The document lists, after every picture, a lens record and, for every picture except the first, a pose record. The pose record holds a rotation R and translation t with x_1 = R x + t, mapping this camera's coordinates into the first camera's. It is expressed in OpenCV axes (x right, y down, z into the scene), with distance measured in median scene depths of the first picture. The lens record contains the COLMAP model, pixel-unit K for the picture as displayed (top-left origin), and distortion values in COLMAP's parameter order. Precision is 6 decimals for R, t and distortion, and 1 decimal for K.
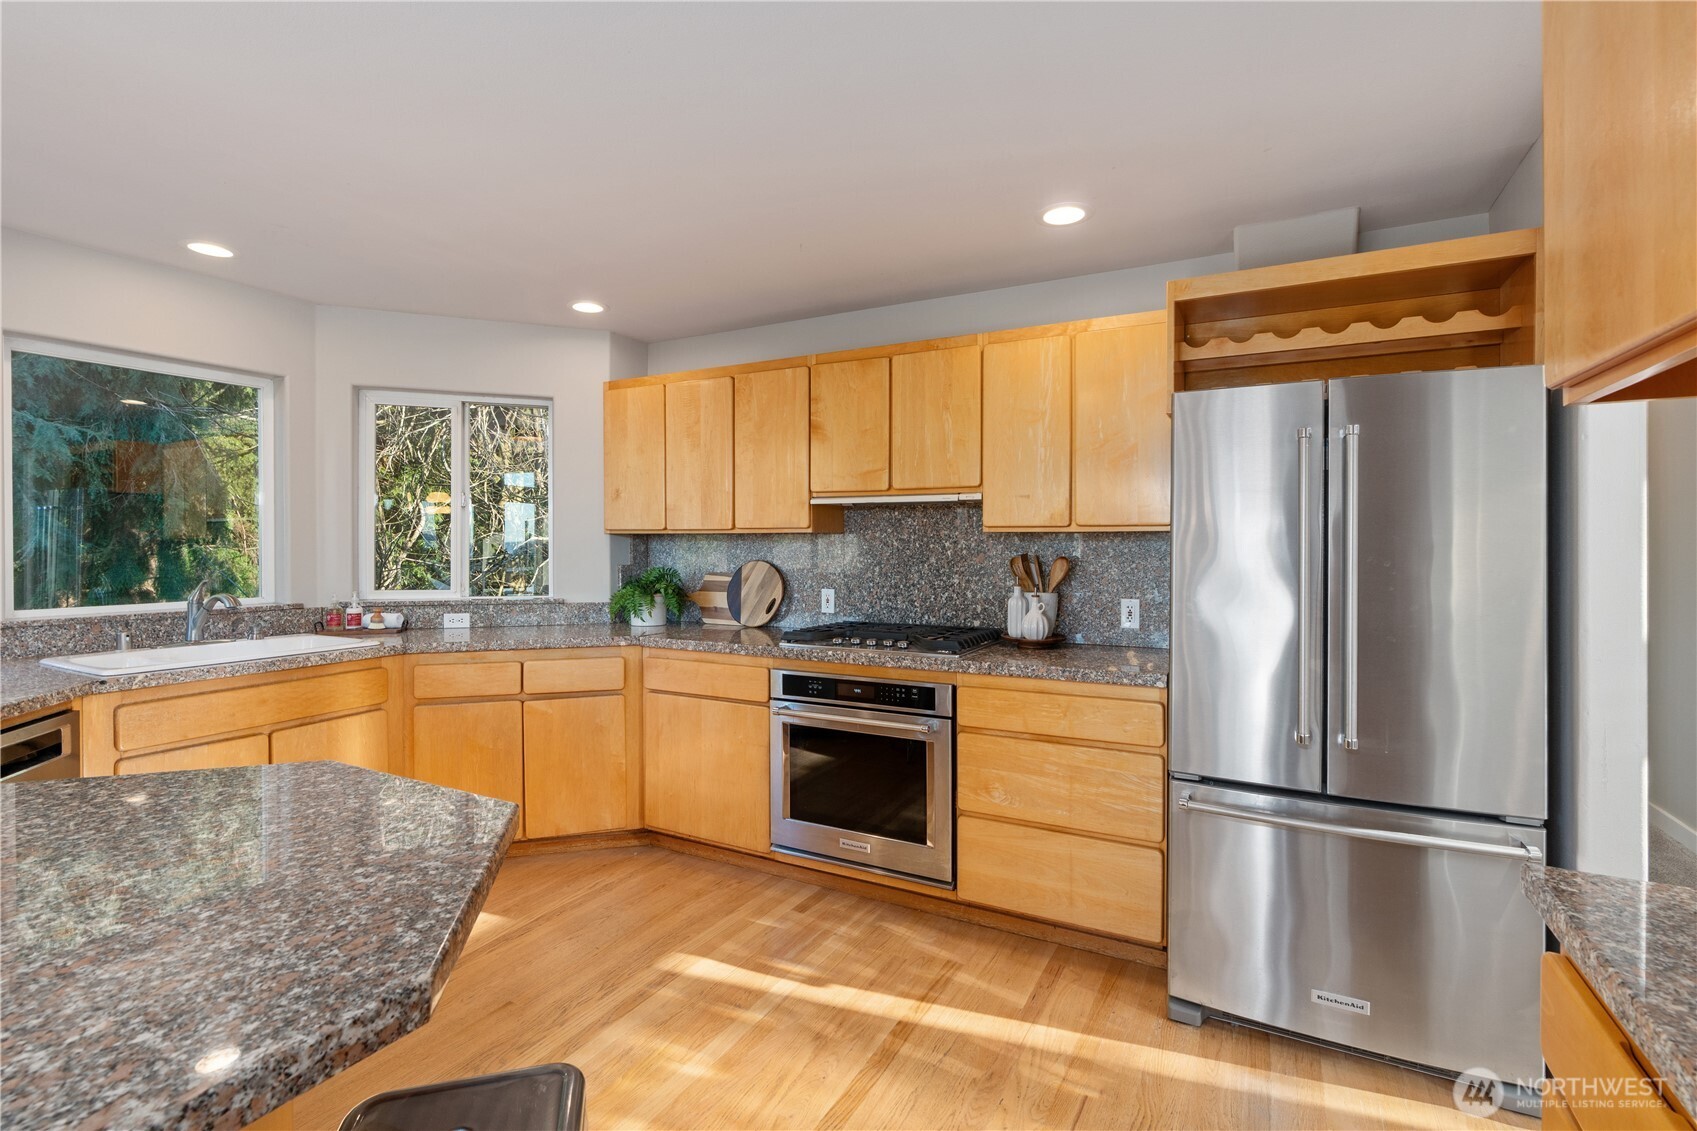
lens RADIAL K [[774.2, 0, 852.2], [0, 774.2, 542.6], [0, 0, 1]] dist [-0.004962, 0.001581]
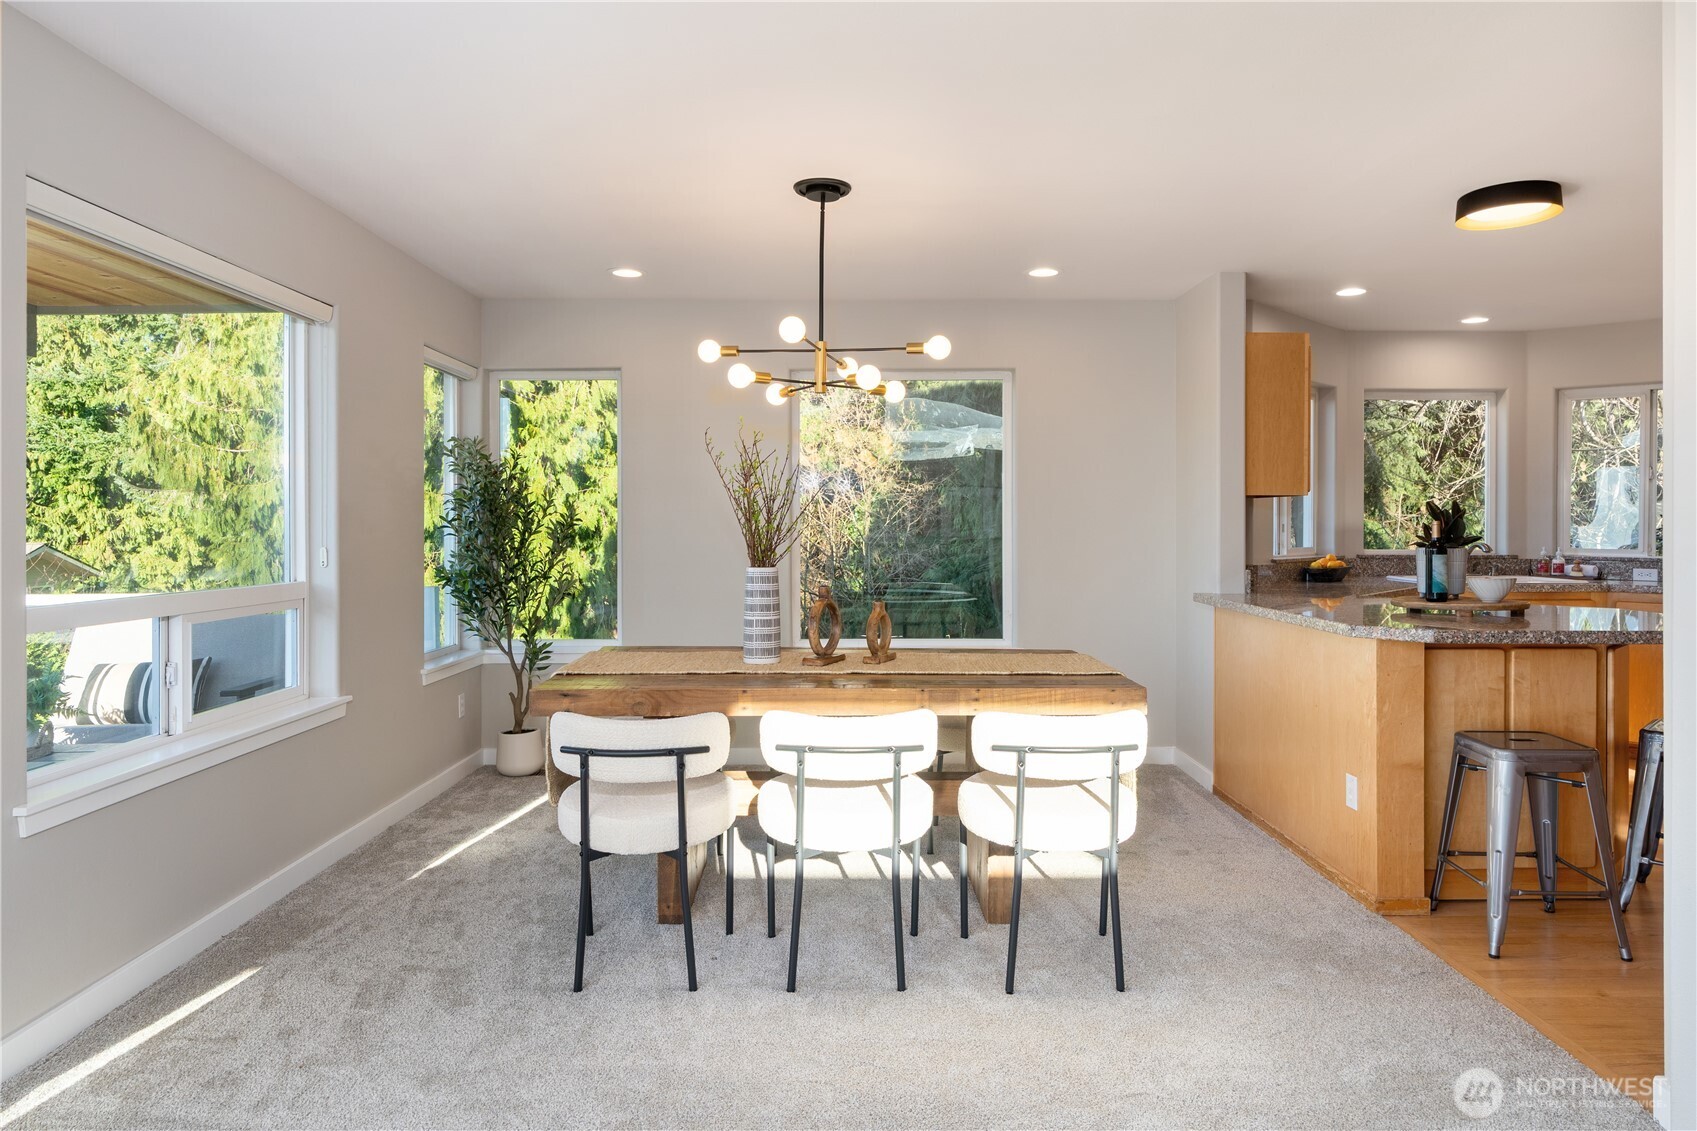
lens RADIAL K [[1028.8, 0, 841.8], [0, 1028.8, 523.6], [0, 0, 1]] dist [-0.006706, -0.000893]
pose [[0.470051, 0.003270, -0.882633, 0.377958], [-0.002128, 0.999994, 0.002571, 0.024990], [0.882637, 0.000670, 0.470055, -1.047789]]
